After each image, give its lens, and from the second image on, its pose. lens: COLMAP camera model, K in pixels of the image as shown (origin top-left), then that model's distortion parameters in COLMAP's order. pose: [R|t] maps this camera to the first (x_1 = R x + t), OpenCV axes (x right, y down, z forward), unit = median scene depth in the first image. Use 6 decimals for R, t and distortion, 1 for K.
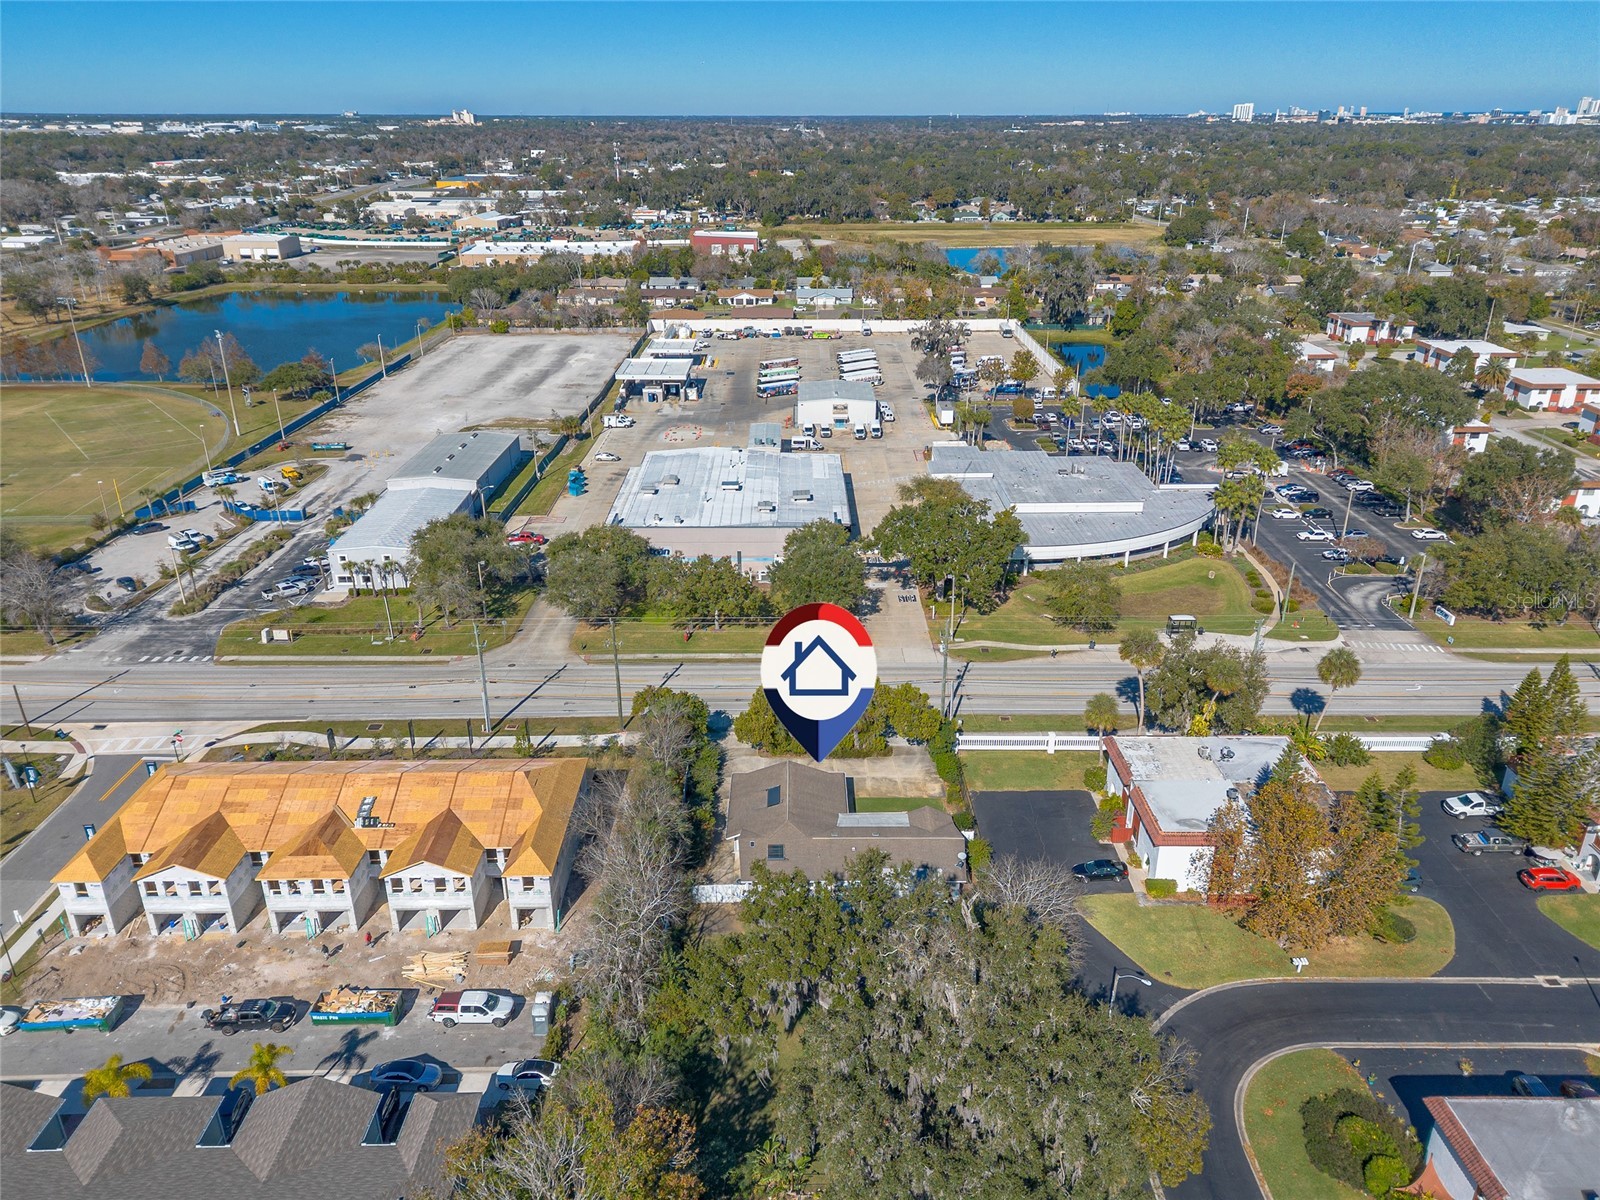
lens RADIAL K [[1113.4, 0, 802.7], [0, 1113.4, 628.5], [0, 0, 1]] dist [0.083817, -0.086616]
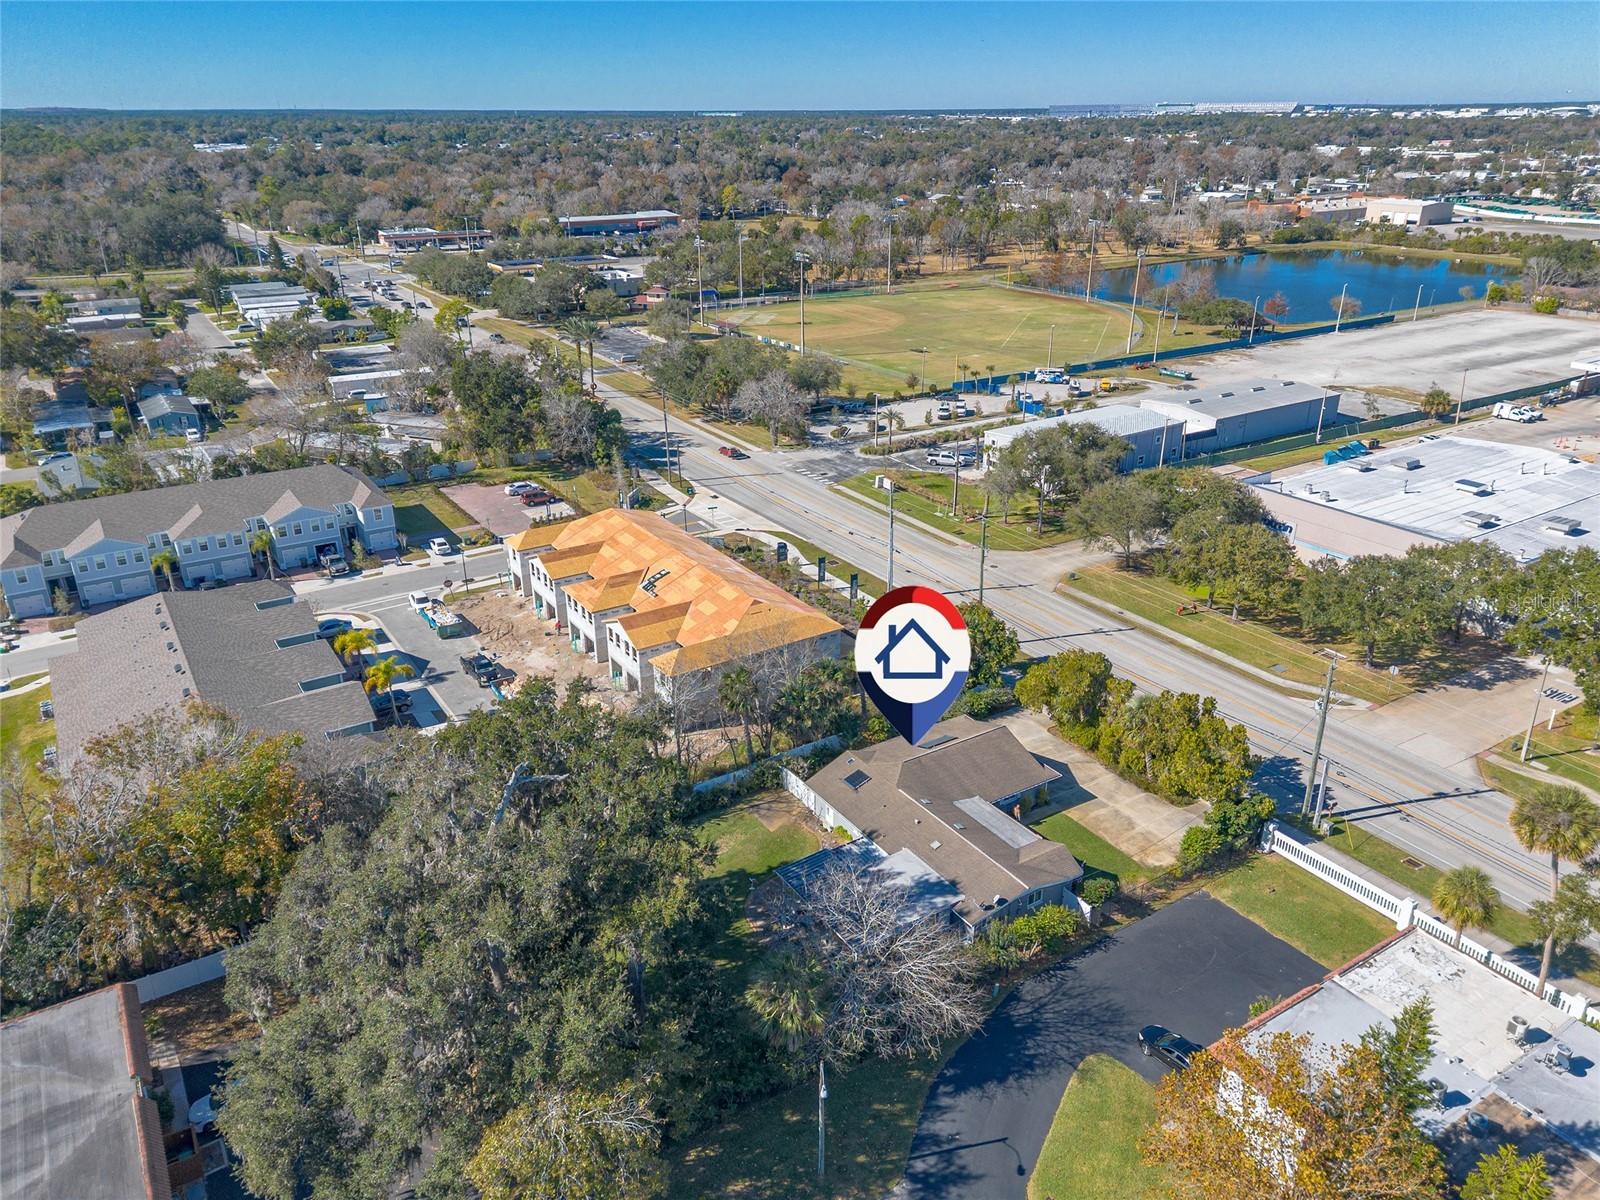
lens RADIAL K [[1131.6, 0, 794.8], [0, 1131.6, 601.2], [0, 0, 1]] dist [0.093568, -0.092979]
pose [[0.533399, 0.333388, -0.777392, 0.323008], [-0.349221, 0.923864, 0.156589, -0.025139], [0.770409, 0.187957, 0.609215, 0.229985]]
